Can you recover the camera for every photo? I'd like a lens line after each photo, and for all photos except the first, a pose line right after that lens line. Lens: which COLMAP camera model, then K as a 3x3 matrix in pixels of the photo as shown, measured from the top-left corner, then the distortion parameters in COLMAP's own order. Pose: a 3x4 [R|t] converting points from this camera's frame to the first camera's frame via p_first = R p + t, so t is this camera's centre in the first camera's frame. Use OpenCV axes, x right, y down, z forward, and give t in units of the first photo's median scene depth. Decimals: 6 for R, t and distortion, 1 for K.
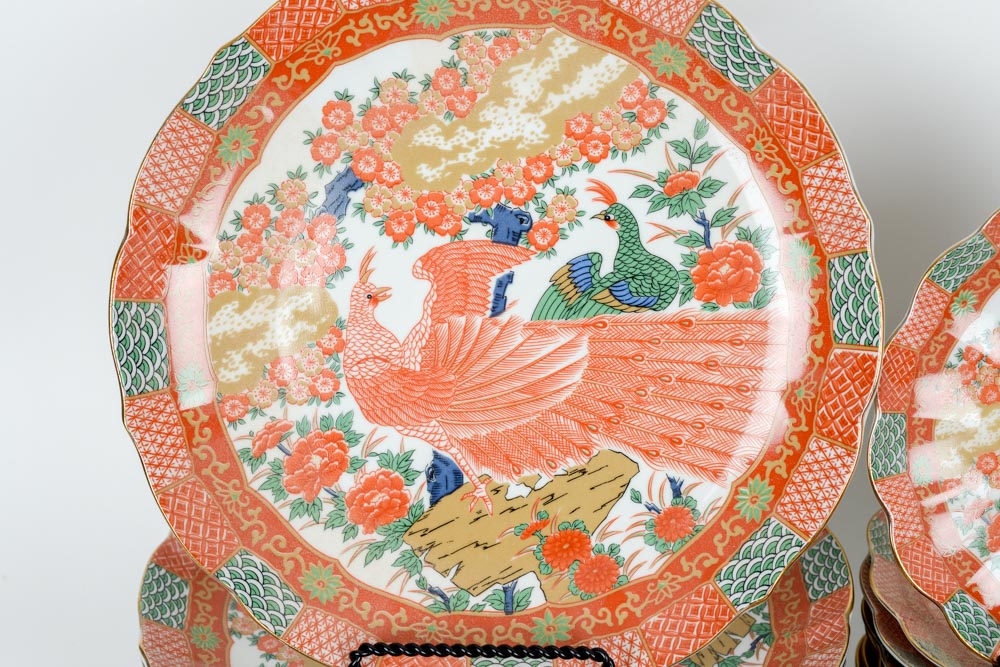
lens RADIAL K [[1820.5, 0, 500.0], [0, 1820.5, 333.5], [0, 0, 1]] dist [0.032987, 0.102251]
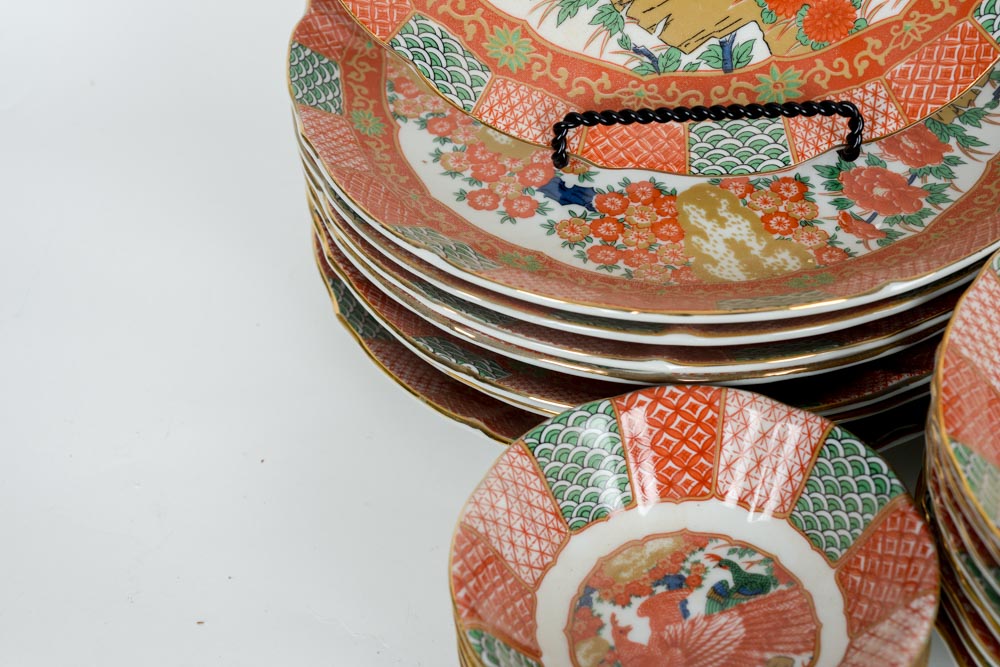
lens RADIAL K [[1820.5, 0, 500.0], [0, 1820.5, 333.5], [0, 0, 1]] dist [0.032987, 0.102251]
pose [[0.998142, -0.059166, 0.014556, -0.123950], [0.053639, 0.966573, 0.250720, 0.051642], [-0.028904, -0.249473, 0.967950, 0.136439]]
